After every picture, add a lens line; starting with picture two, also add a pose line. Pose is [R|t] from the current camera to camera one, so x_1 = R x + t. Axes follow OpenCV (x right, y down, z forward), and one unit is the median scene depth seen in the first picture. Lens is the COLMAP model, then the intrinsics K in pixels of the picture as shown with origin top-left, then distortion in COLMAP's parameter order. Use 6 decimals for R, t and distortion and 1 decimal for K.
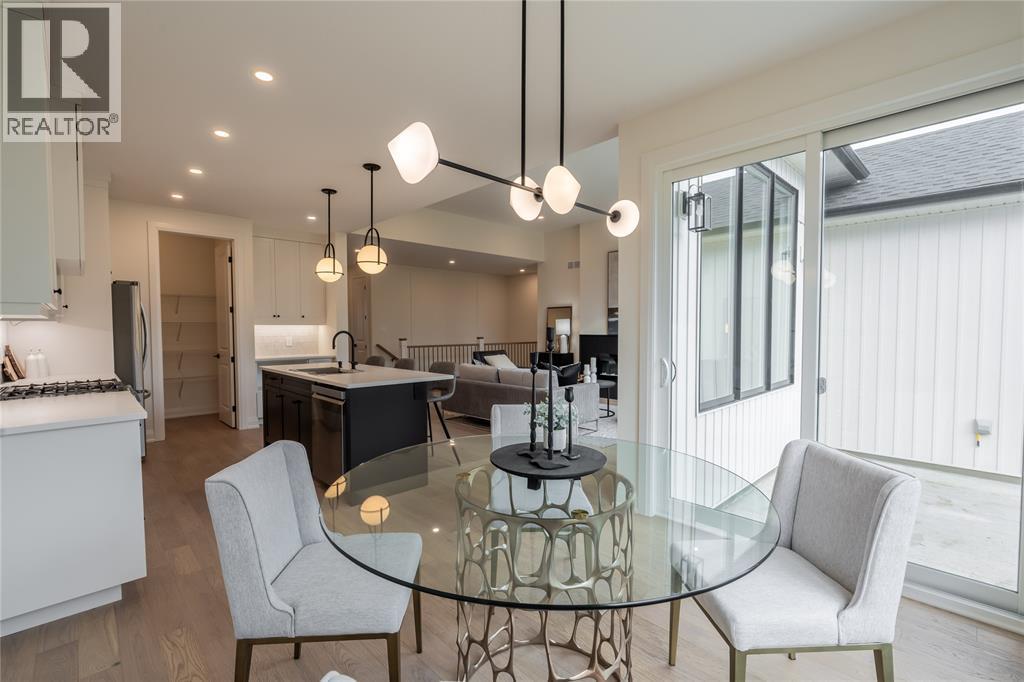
lens RADIAL K [[457.3, 0, 510.2], [0, 457.3, 342.8], [0, 0, 1]] dist [-0.000613, -0.000686]
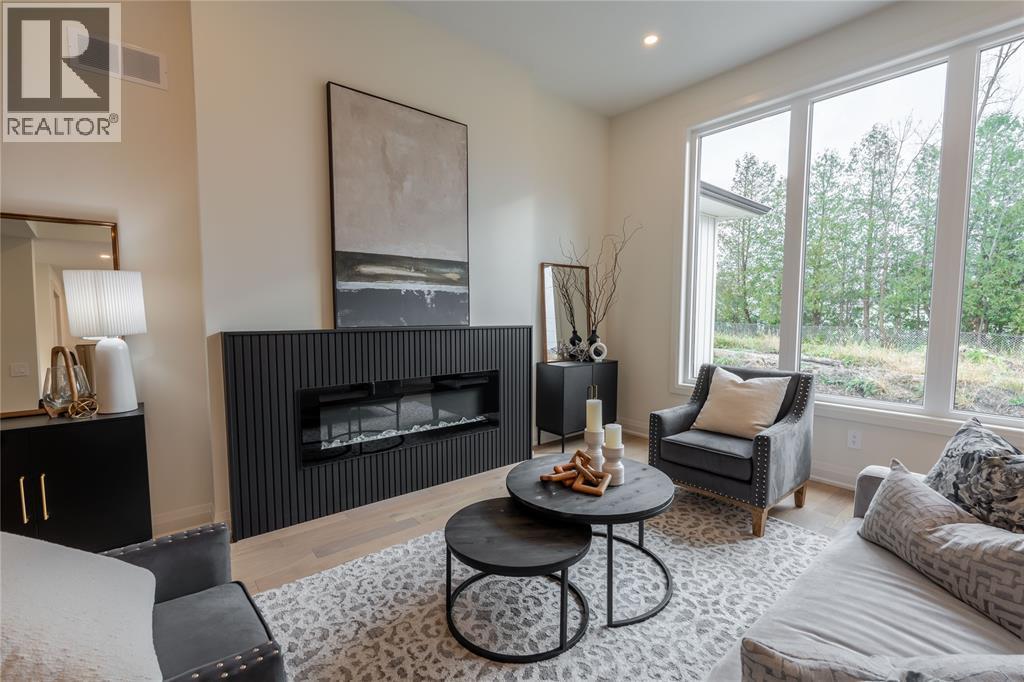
lens RADIAL K [[457.3, 0, 511.3], [0, 457.3, 346.0], [0, 0, 1]] dist [-0.000613, -0.000686]
pose [[0.070714, -0.069502, 0.995072, -0.109748], [0.035011, 0.997128, 0.067157, -0.021194], [-0.996882, 0.030090, 0.072944, 0.777382]]
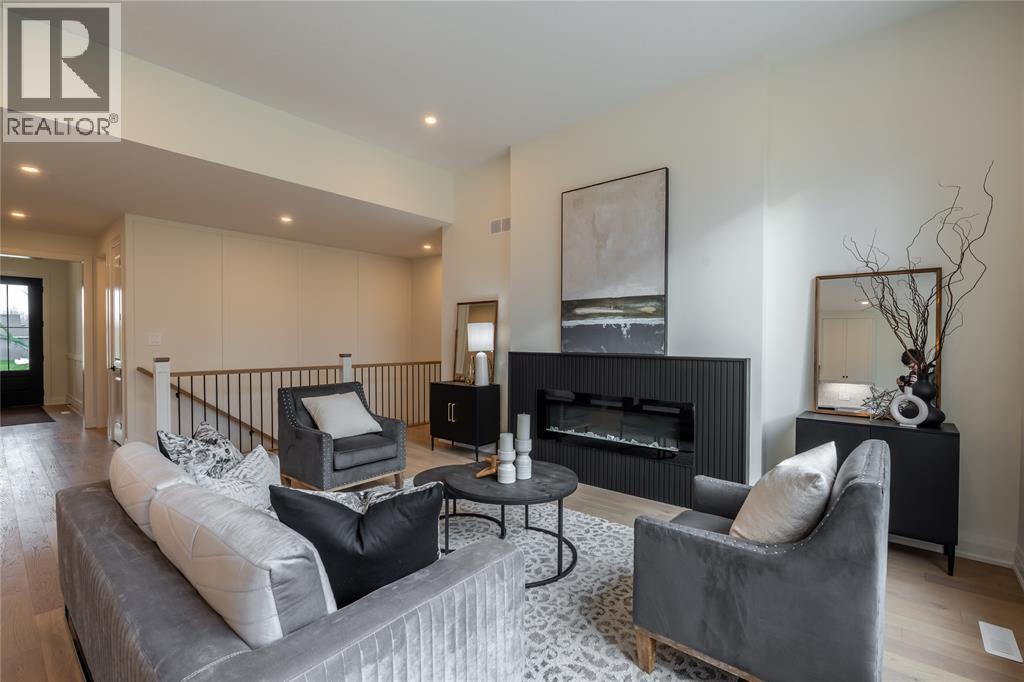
lens RADIAL K [[457.3, 0, 510.0], [0, 457.3, 346.4], [0, 0, 1]] dist [-0.000613, -0.000686]
pose [[0.995433, 0.005254, 0.095314, 0.098976], [-0.003435, 0.999809, -0.019240, -0.013246], [-0.095397, 0.018825, 0.995261, 0.455325]]
